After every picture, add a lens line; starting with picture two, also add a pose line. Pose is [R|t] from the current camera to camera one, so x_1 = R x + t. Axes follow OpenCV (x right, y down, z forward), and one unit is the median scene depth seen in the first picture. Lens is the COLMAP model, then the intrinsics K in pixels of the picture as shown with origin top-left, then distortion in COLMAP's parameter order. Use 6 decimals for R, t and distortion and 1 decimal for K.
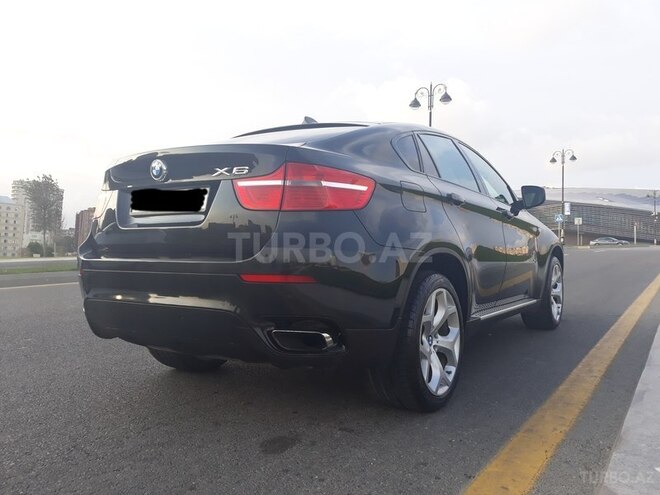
lens RADIAL K [[547.8, 0, 329.5], [0, 547.8, 255.0], [0, 0, 1]] dist [-0.006271, 0.005117]
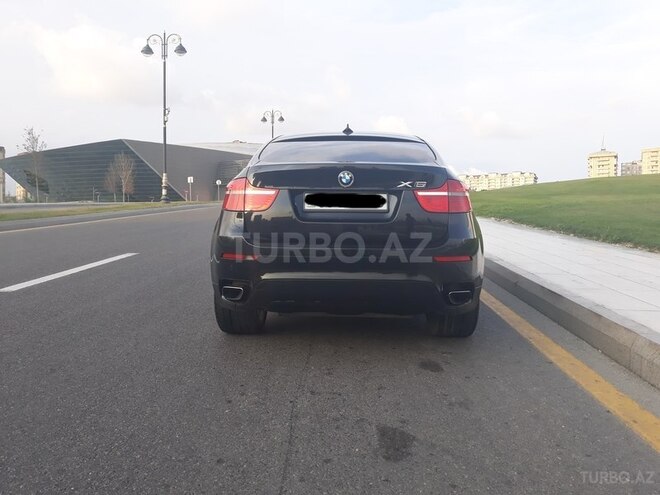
lens RADIAL K [[560.9, 0, 328.9], [0, 560.9, 239.6], [0, 0, 1]] dist [0.007405, -0.009265]
pose [[0.842775, -0.030228, 0.537417, -0.968582], [-0.004158, 0.998026, 0.062657, -0.082800], [-0.538250, -0.055040, 0.840986, -0.108372]]
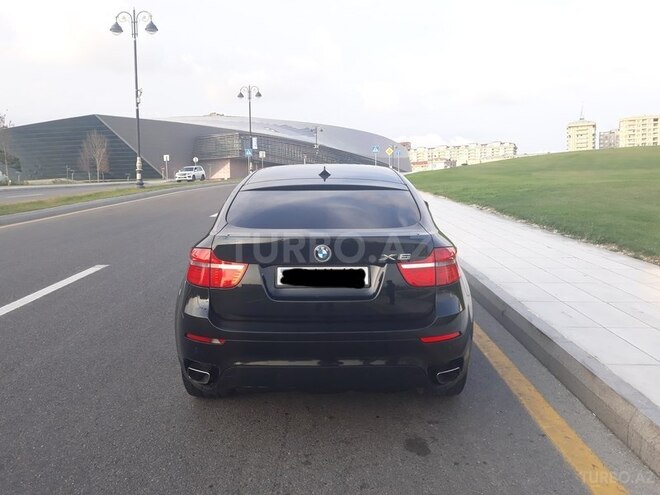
lens RADIAL K [[561.8, 0, 327.8], [0, 561.8, 235.7], [0, 0, 1]] dist [-0.007877, 0.009459]
pose [[0.824546, -0.069237, 0.561543, -0.883247], [0.007294, 0.993703, 0.111812, -0.294737], [-0.565749, -0.088098, 0.819858, 0.001406]]
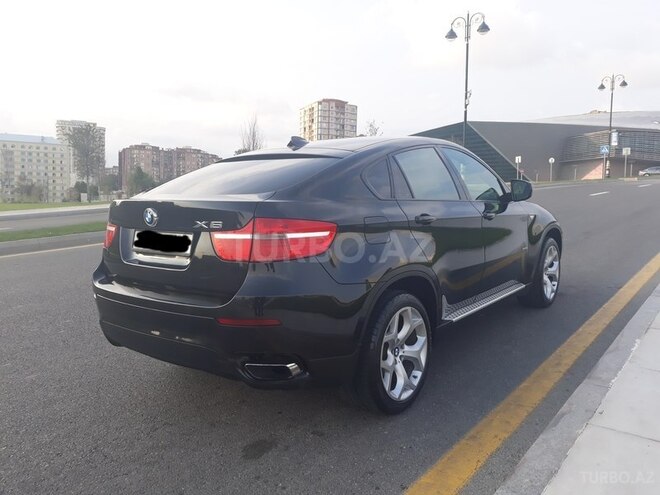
lens RADIAL K [[551.1, 0, 332.1], [0, 551.1, 249.5], [0, 0, 1]] dist [-0.002595, 0.002296]
pose [[0.997117, -0.012259, -0.074889, 0.139045], [0.021104, 0.992731, 0.118492, -0.194224], [0.072892, -0.119731, 0.990127, -0.118848]]
